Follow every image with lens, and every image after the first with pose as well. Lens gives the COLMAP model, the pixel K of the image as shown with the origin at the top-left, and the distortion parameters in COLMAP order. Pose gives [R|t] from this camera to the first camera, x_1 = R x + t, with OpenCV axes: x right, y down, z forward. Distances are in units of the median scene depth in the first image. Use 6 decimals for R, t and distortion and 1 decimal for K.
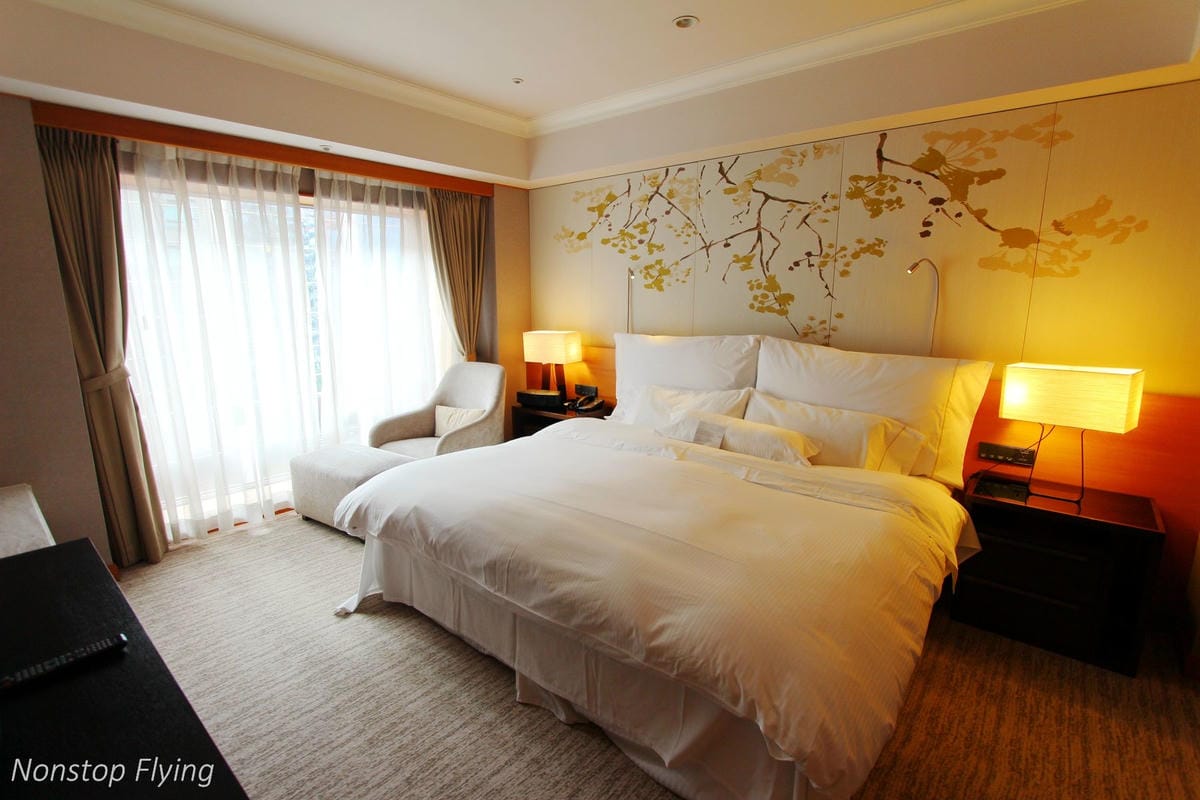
lens RADIAL K [[558.0, 0, 591.6], [0, 558.0, 401.4], [0, 0, 1]] dist [-0.016441, 0.000805]
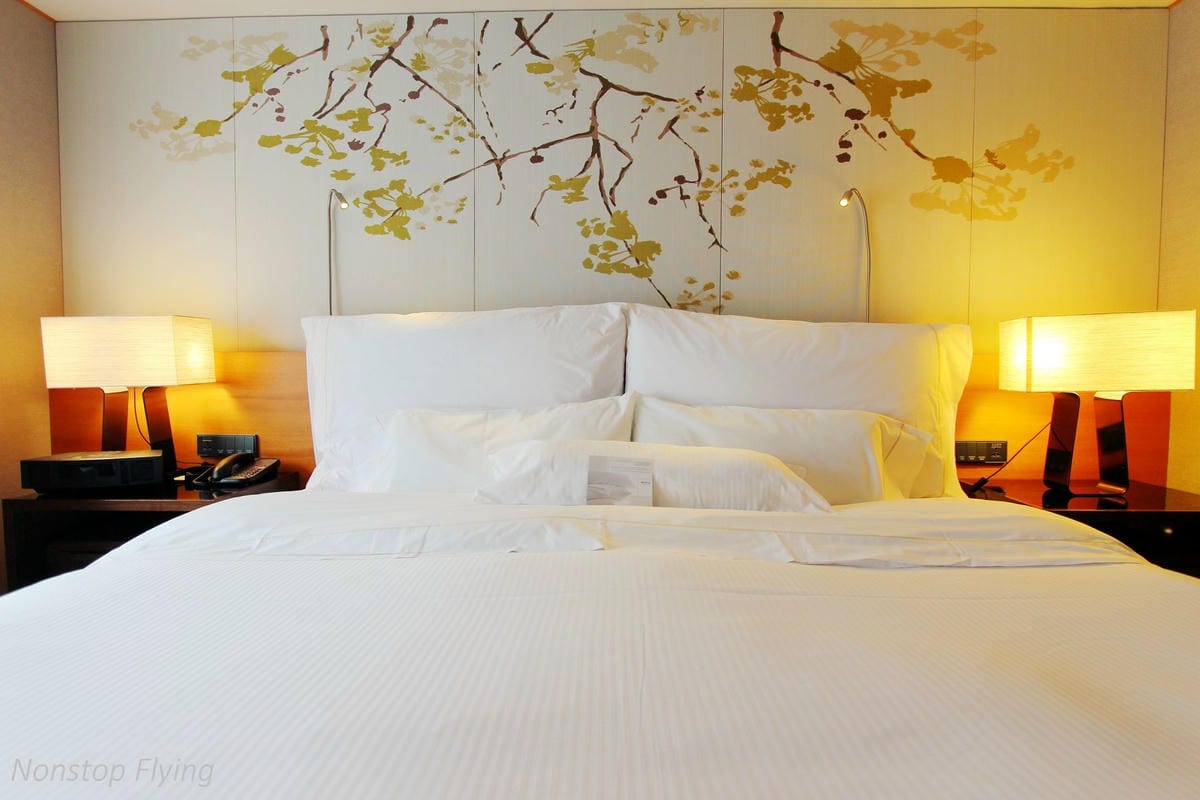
lens RADIAL K [[558.0, 0, 603.6], [0, 558.0, 399.2], [0, 0, 1]] dist [-0.016441, 0.000805]
pose [[0.772431, -0.023981, 0.634646, -0.082120], [0.116259, 0.987740, -0.104176, 0.036417], [-0.624367, 0.154252, 0.765749, 0.601755]]
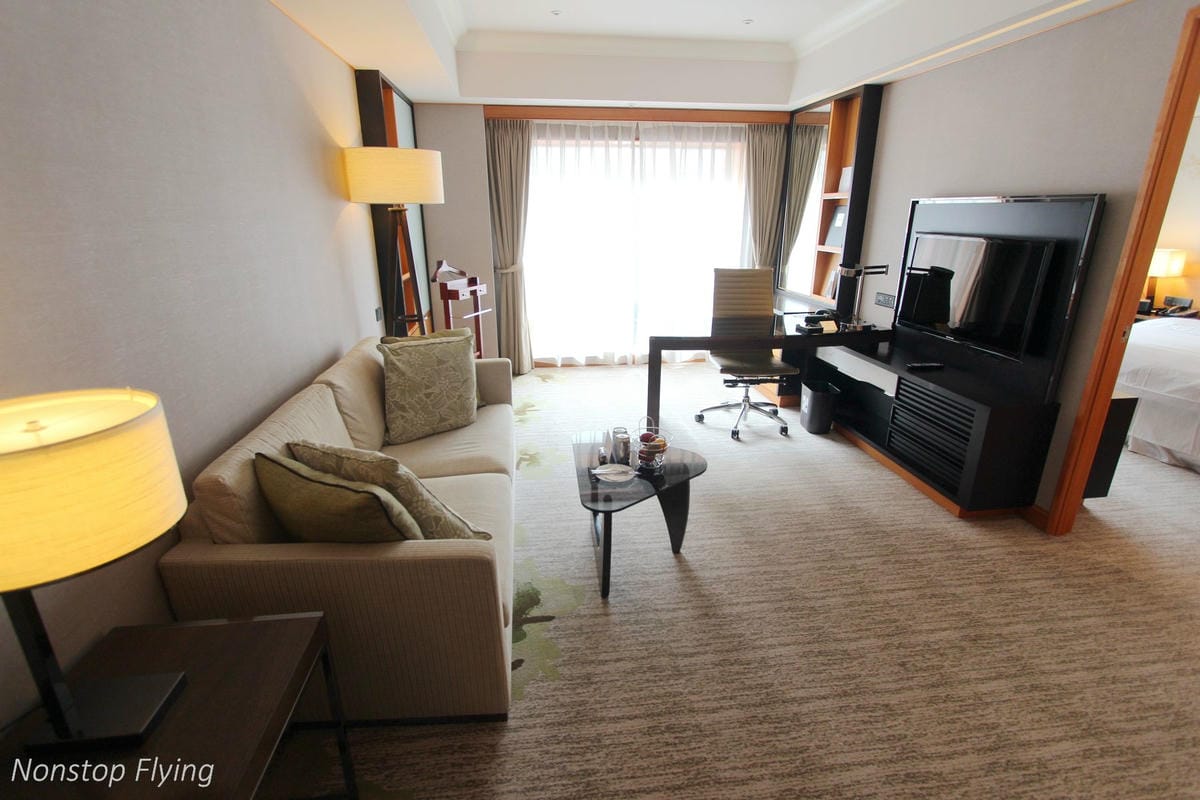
lens RADIAL K [[558.0, 0, 598.1], [0, 558.0, 394.6], [0, 0, 1]] dist [-0.016441, 0.000805]
pose [[0.743971, 0.206387, -0.635540, -0.194426], [-0.122064, 0.977078, 0.174410, 0.159207], [0.656968, -0.052180, 0.752111, -0.898901]]
